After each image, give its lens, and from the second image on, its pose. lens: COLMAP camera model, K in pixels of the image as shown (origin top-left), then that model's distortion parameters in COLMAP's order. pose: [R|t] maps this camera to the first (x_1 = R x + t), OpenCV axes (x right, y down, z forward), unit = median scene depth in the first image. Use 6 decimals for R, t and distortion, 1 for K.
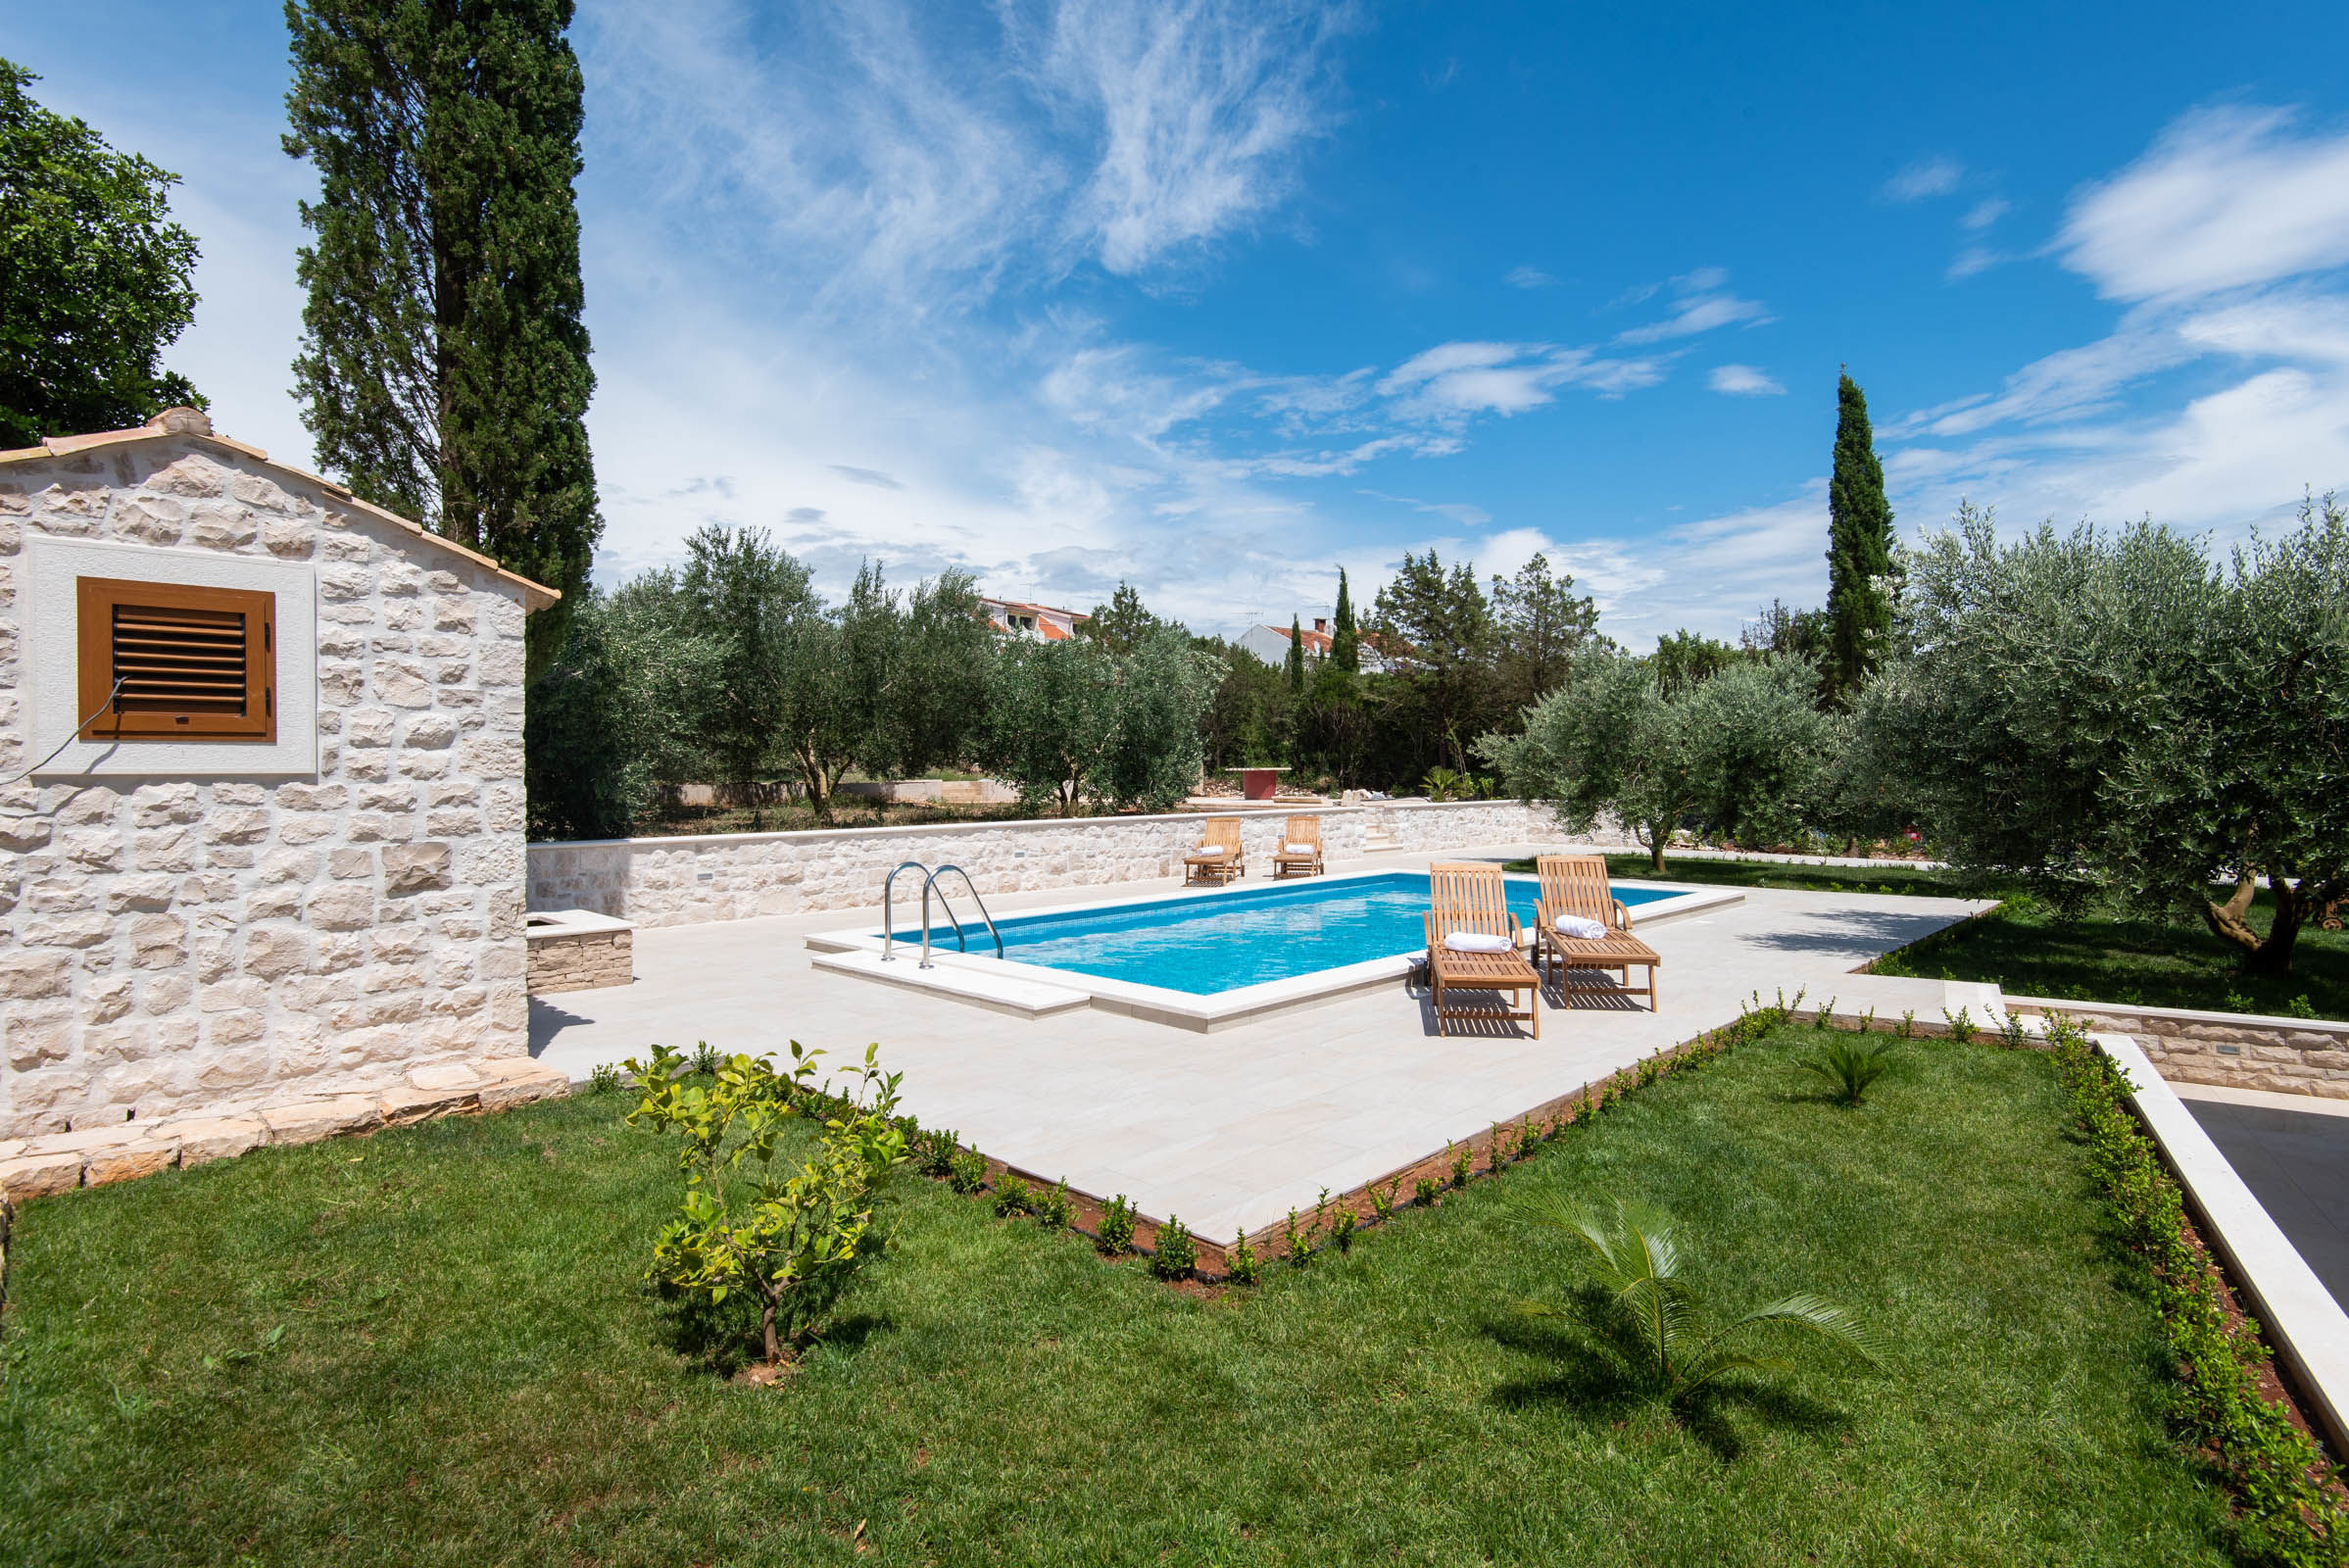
lens RADIAL K [[1199.7, 0, 1223.5], [0, 1199.7, 761.9], [0, 0, 1]] dist [0.009584, -0.014918]
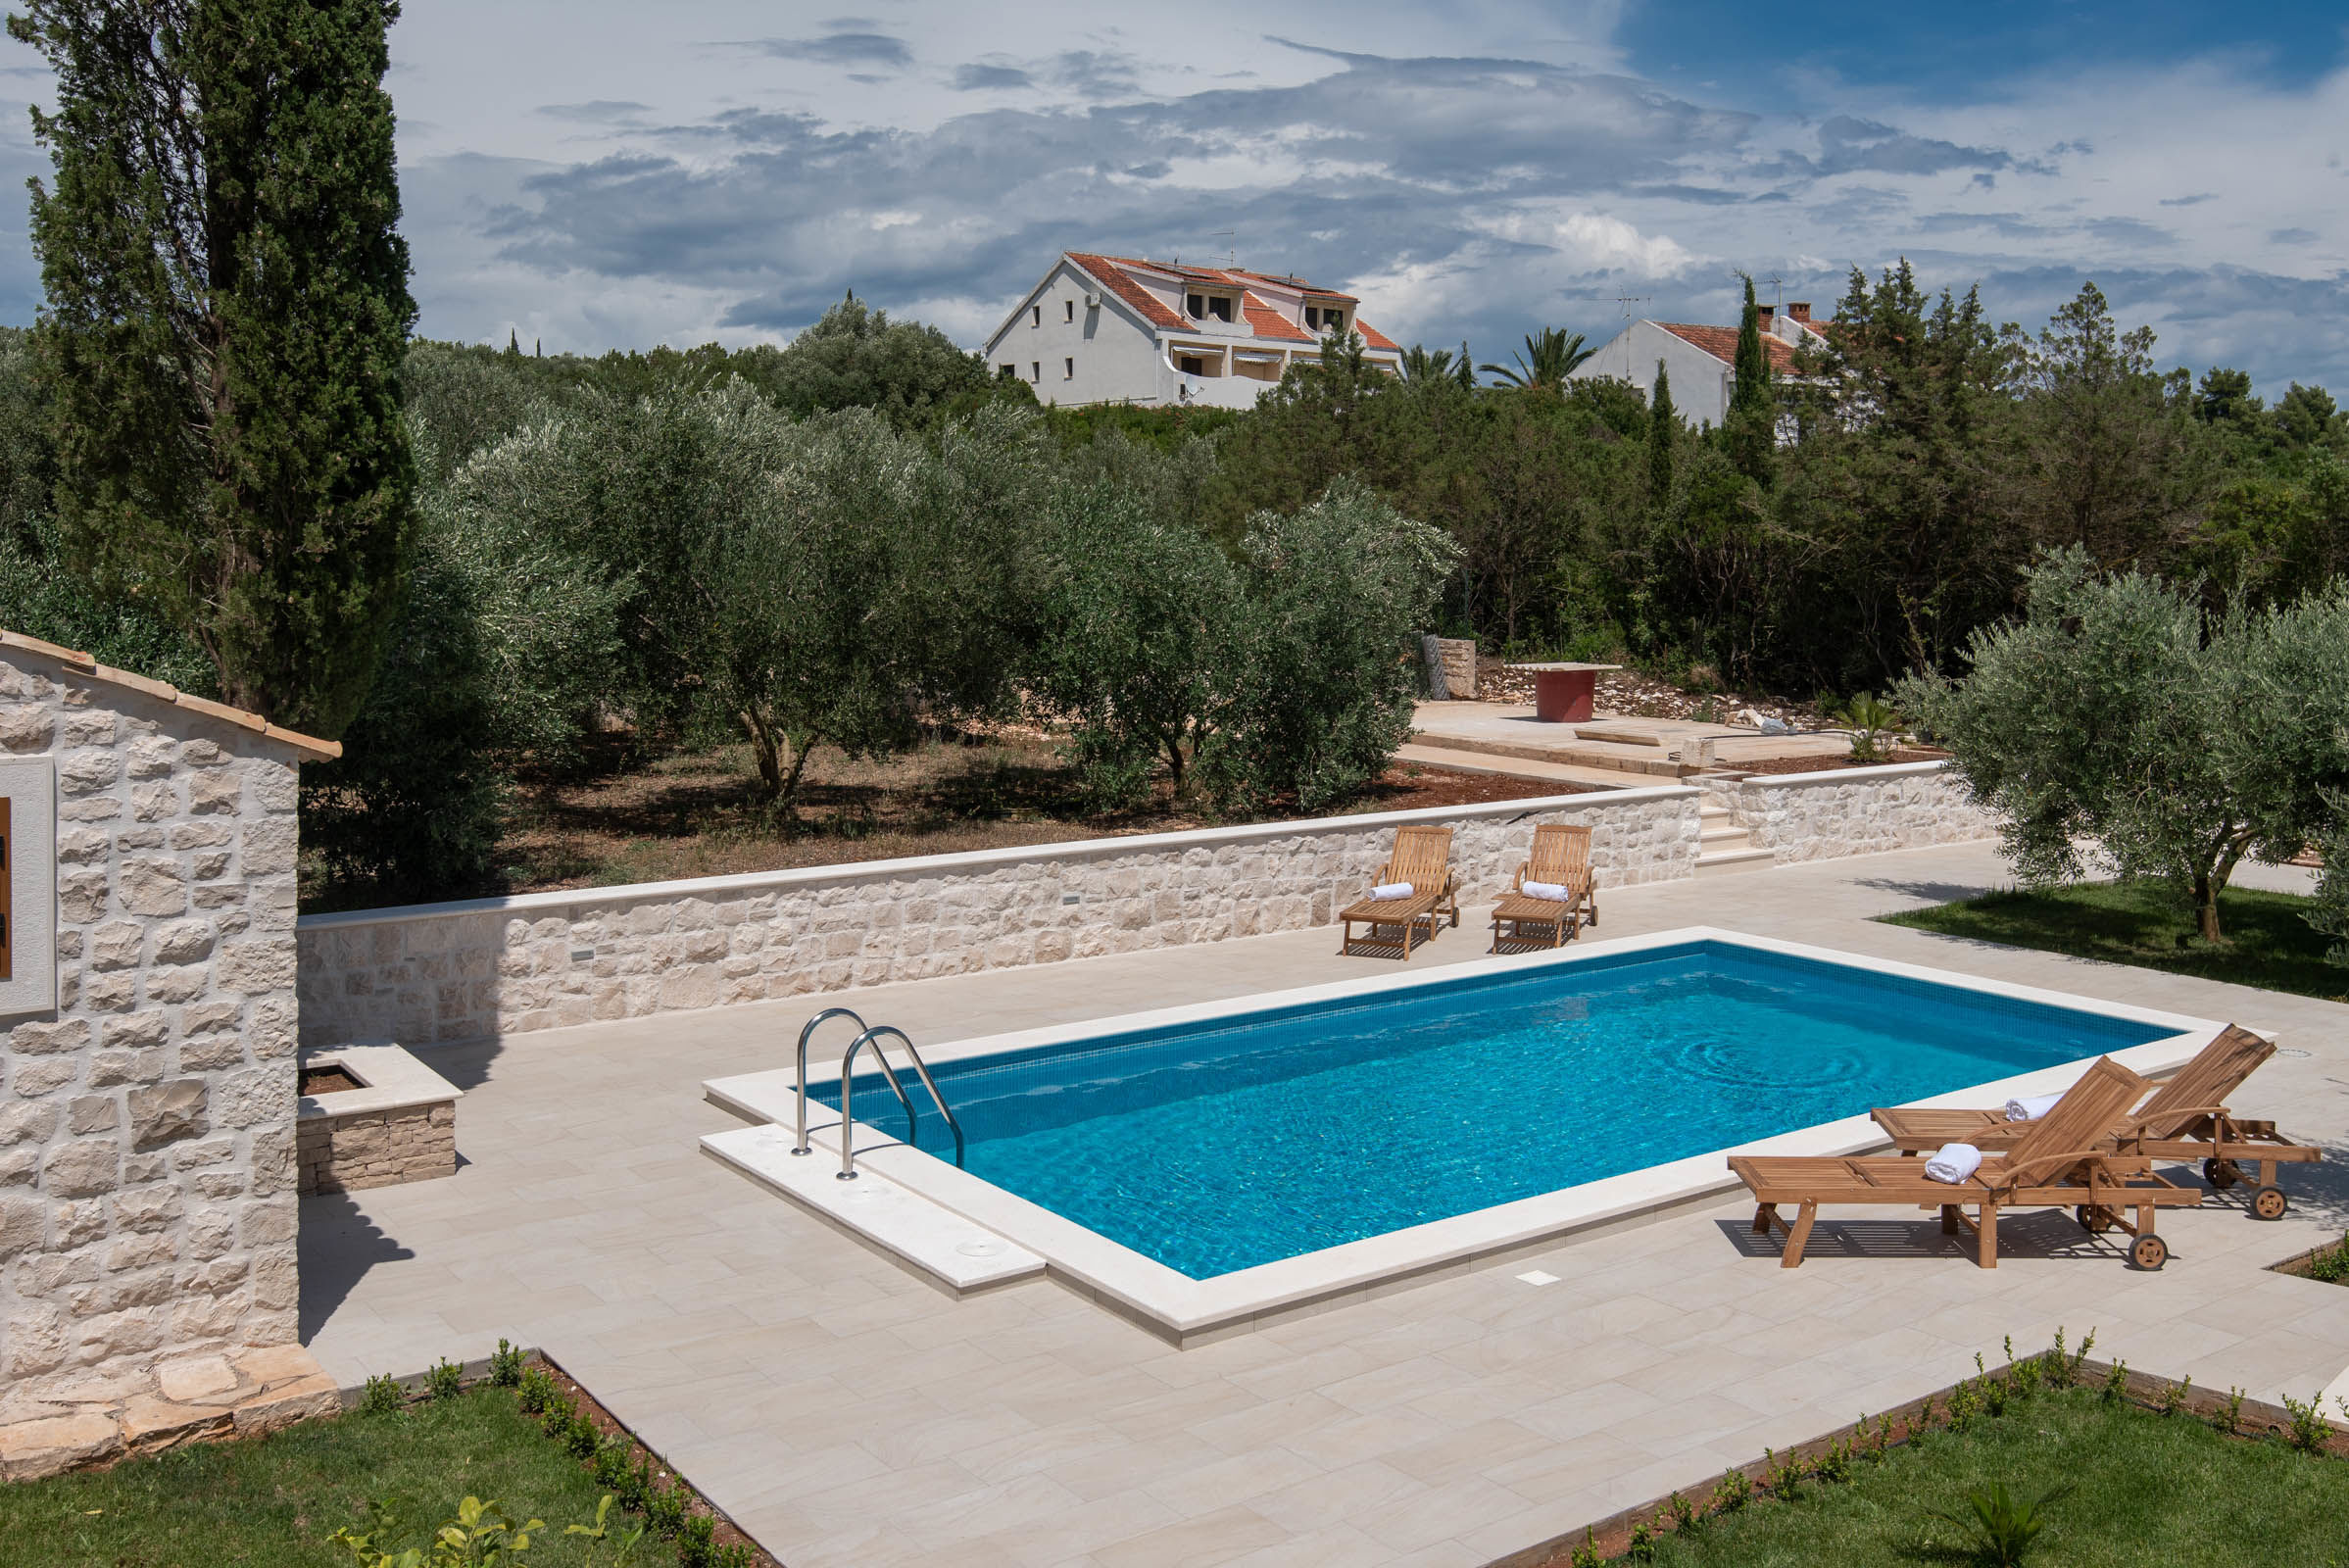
lens RADIAL K [[2308.9, 0, 1252.6], [0, 2308.9, 538.9], [0, 0, 1]] dist [0.015642, -0.000200]
pose [[0.984661, 0.020447, -0.173278, 0.151289], [-0.015541, 0.999440, 0.029623, -0.174803], [0.173787, -0.026475, 0.984427, -0.195044]]
